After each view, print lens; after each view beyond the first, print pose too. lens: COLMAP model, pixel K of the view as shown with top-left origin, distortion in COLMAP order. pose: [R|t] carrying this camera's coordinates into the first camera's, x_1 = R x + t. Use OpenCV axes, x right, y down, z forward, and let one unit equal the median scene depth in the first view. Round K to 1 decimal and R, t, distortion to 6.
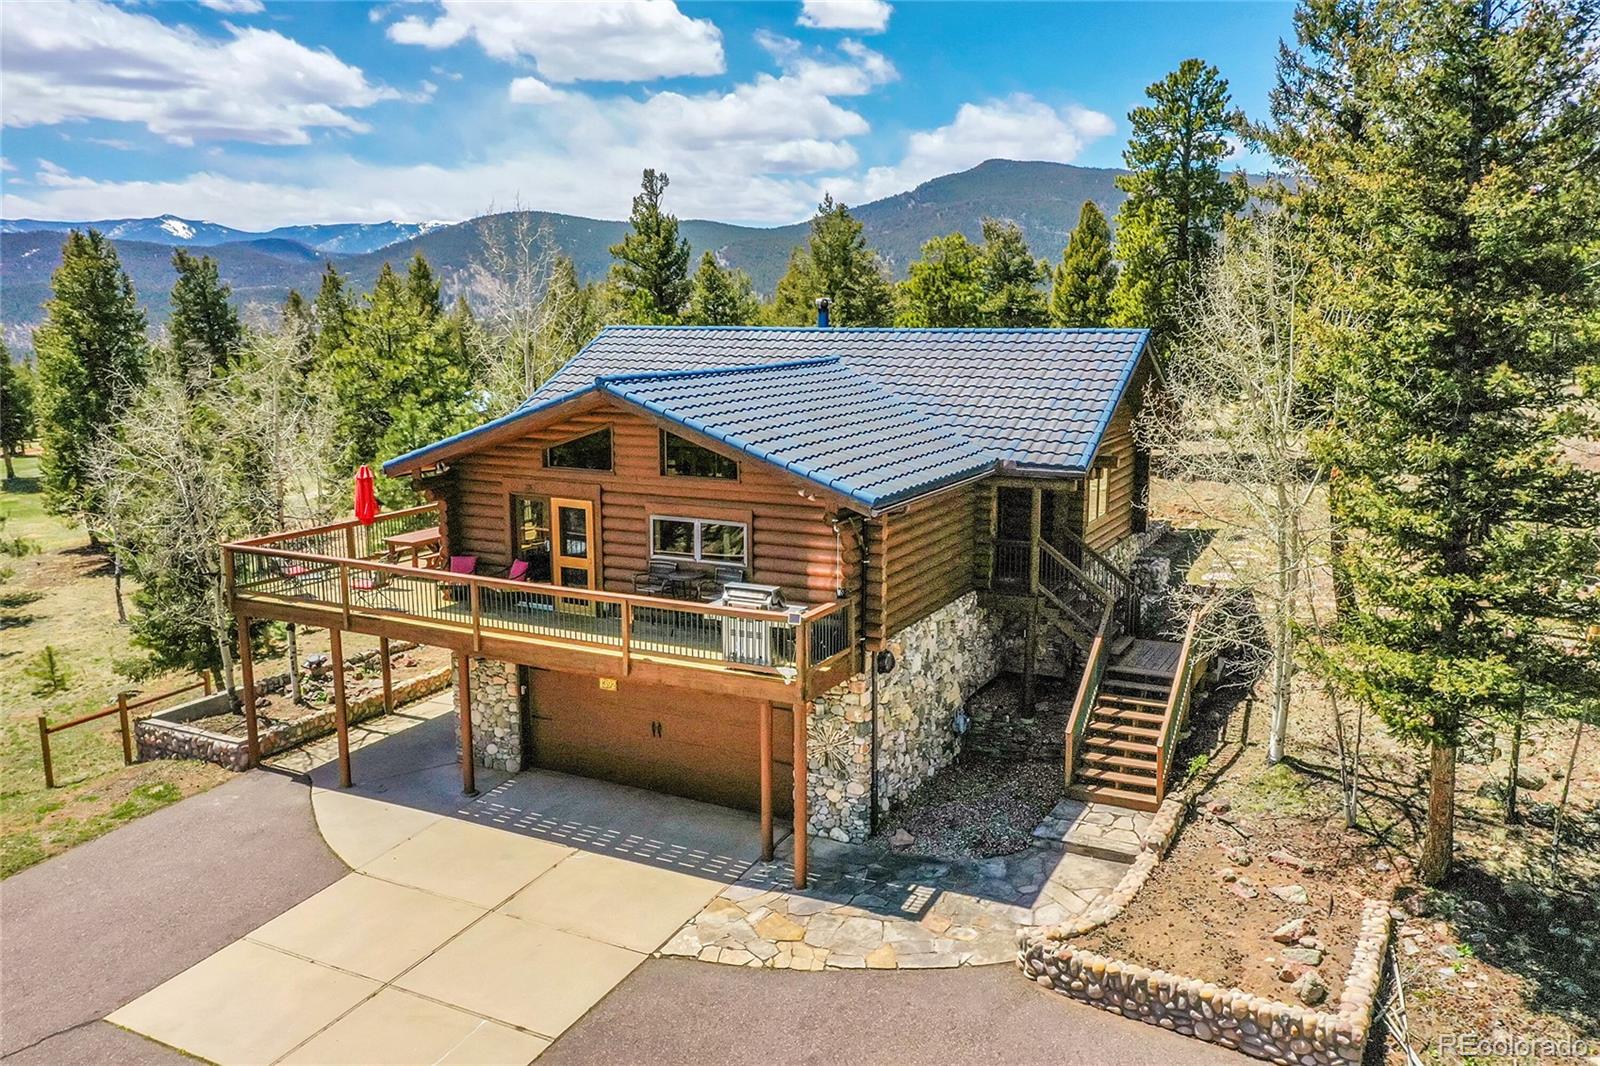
lens RADIAL K [[1268.6, 0, 800.0], [0, 1268.6, 533.0], [0, 0, 1]] dist [0.007327, -0.001648]
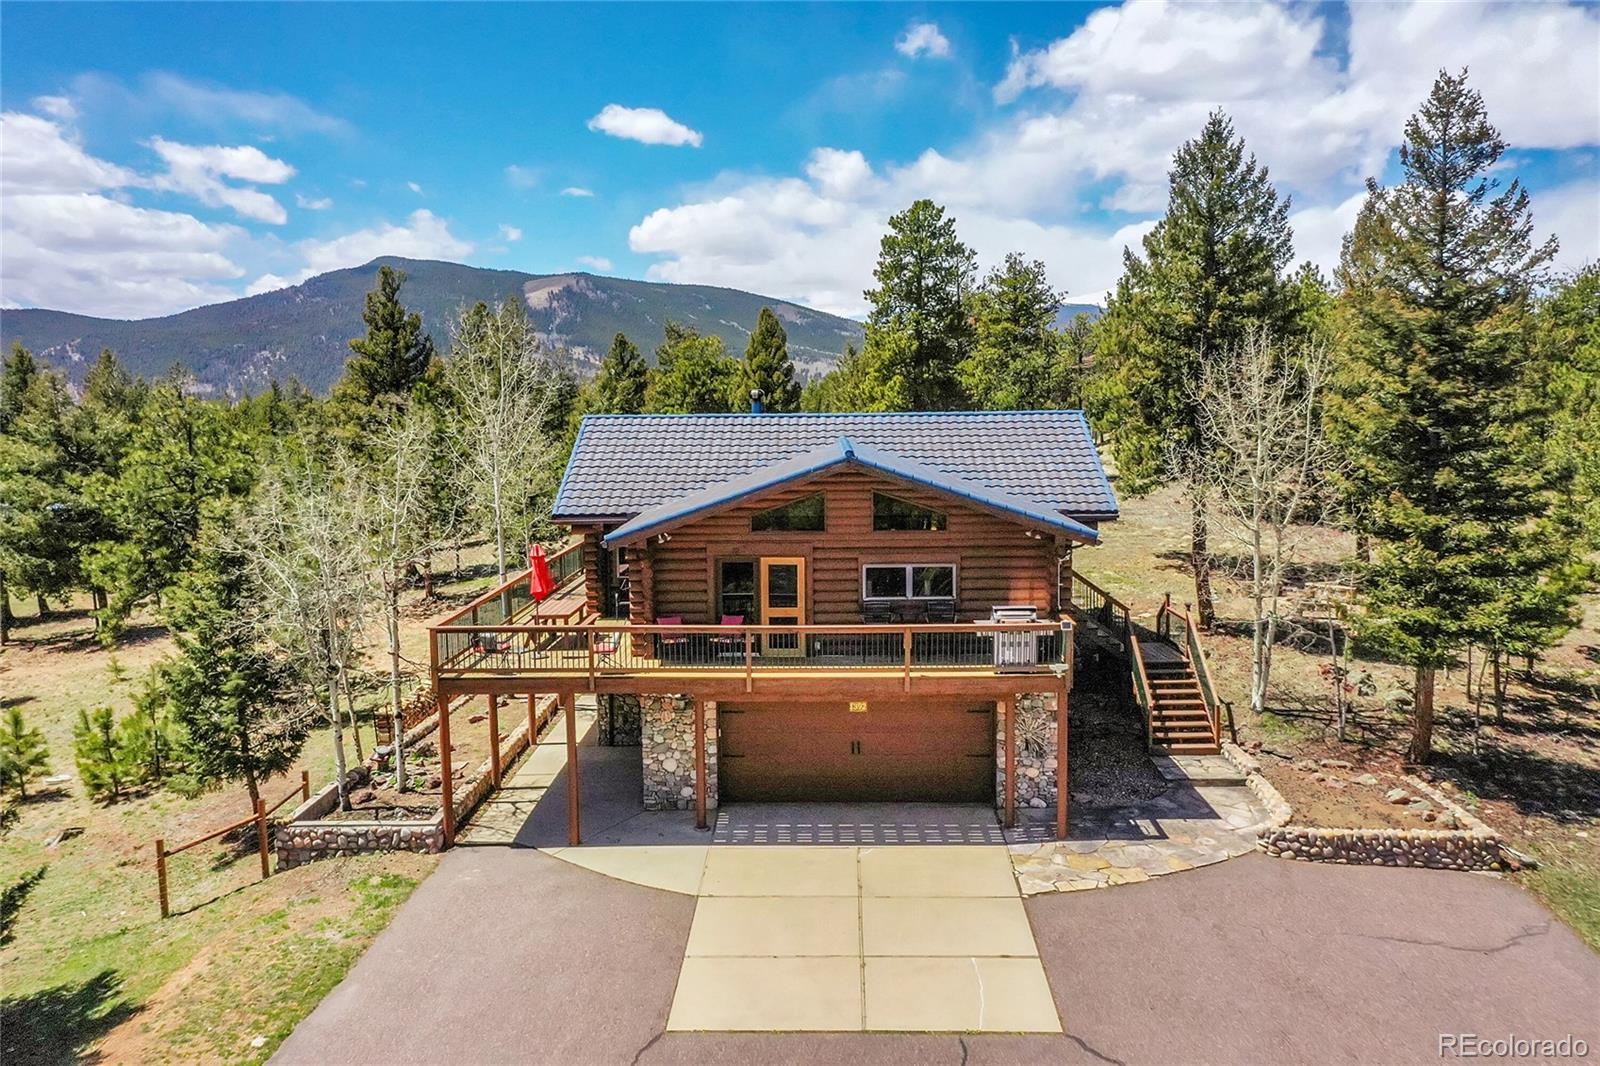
lens RADIAL K [[1268.5, 0, 800.0], [0, 1268.5, 533.0], [0, 0, 1]] dist [0.000999, 0.000318]
pose [[0.897392, -0.053618, 0.437964, -0.729643], [0.086277, 0.994752, -0.054999, 0.017864], [-0.432716, 0.087141, 0.897309, -0.063238]]
